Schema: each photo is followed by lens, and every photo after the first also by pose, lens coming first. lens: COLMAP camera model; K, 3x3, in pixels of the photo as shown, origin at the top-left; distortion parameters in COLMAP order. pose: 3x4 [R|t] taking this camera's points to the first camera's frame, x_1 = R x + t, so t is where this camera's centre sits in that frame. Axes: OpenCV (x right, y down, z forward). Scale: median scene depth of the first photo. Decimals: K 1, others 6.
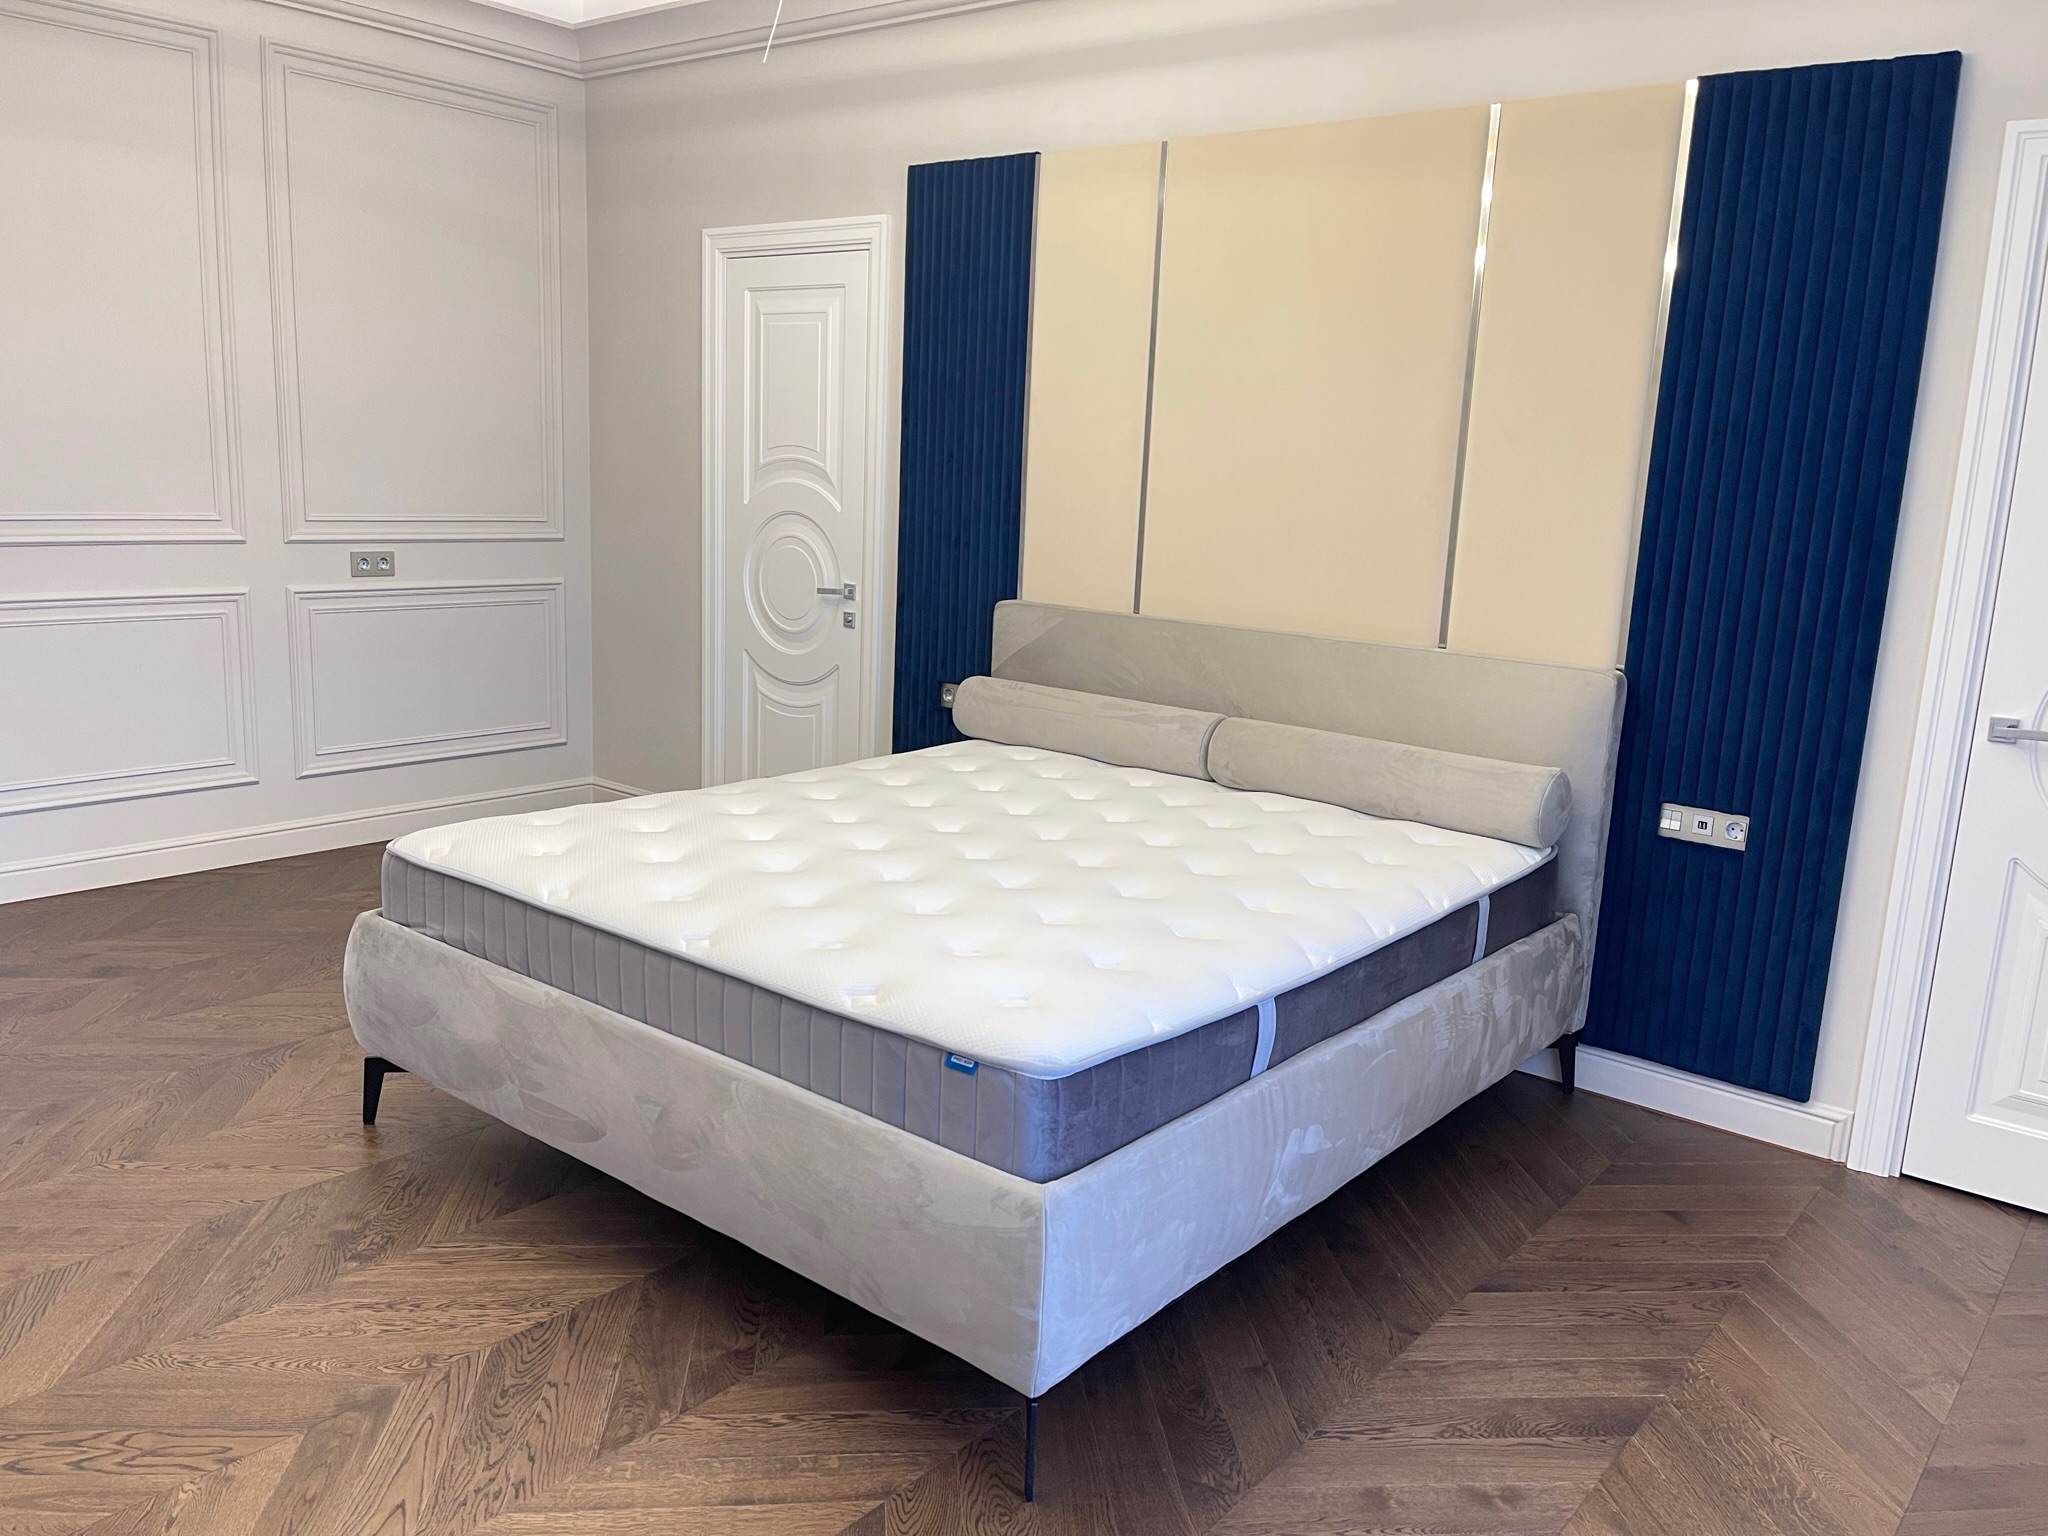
lens RADIAL K [[1570.3, 0, 1021.2], [0, 1570.3, 763.6], [0, 0, 1]] dist [0.015952, -0.008216]
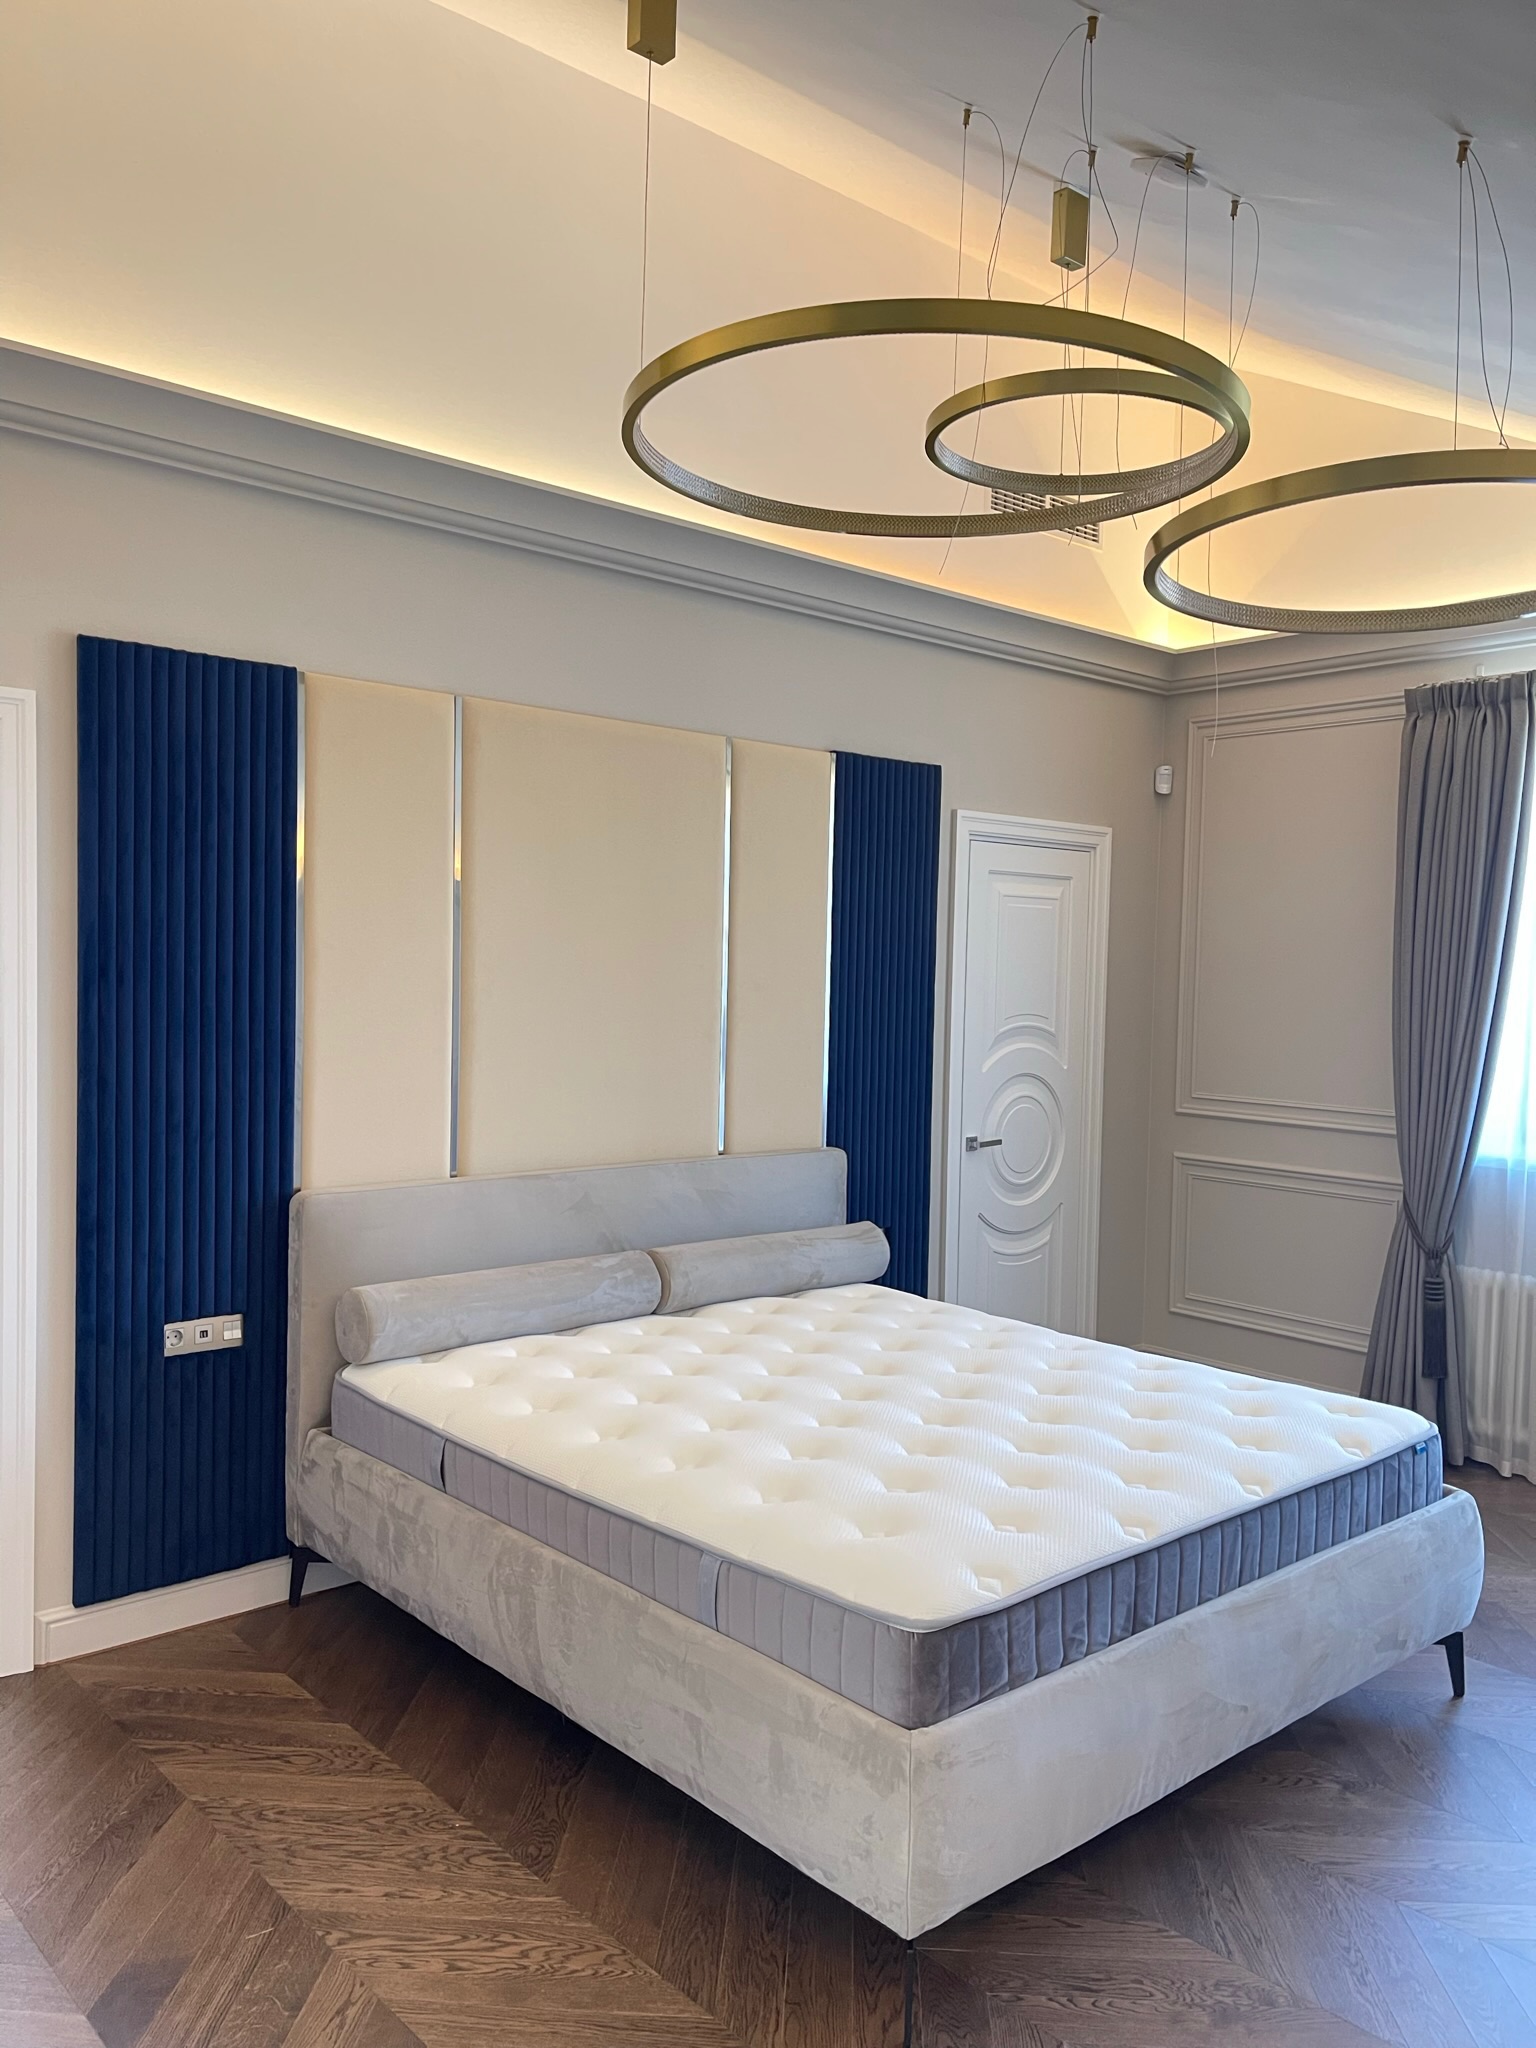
lens RADIAL K [[1570.3, 0, 767.4], [0, 1570.3, 1031.2], [0, 0, 1]] dist [0.015952, -0.008216]
pose [[0.154309, -0.057778, 0.986332, -0.595929], [0.200478, 0.979353, 0.026005, -0.123658], [-0.967470, 0.193725, 0.162706, 0.483362]]
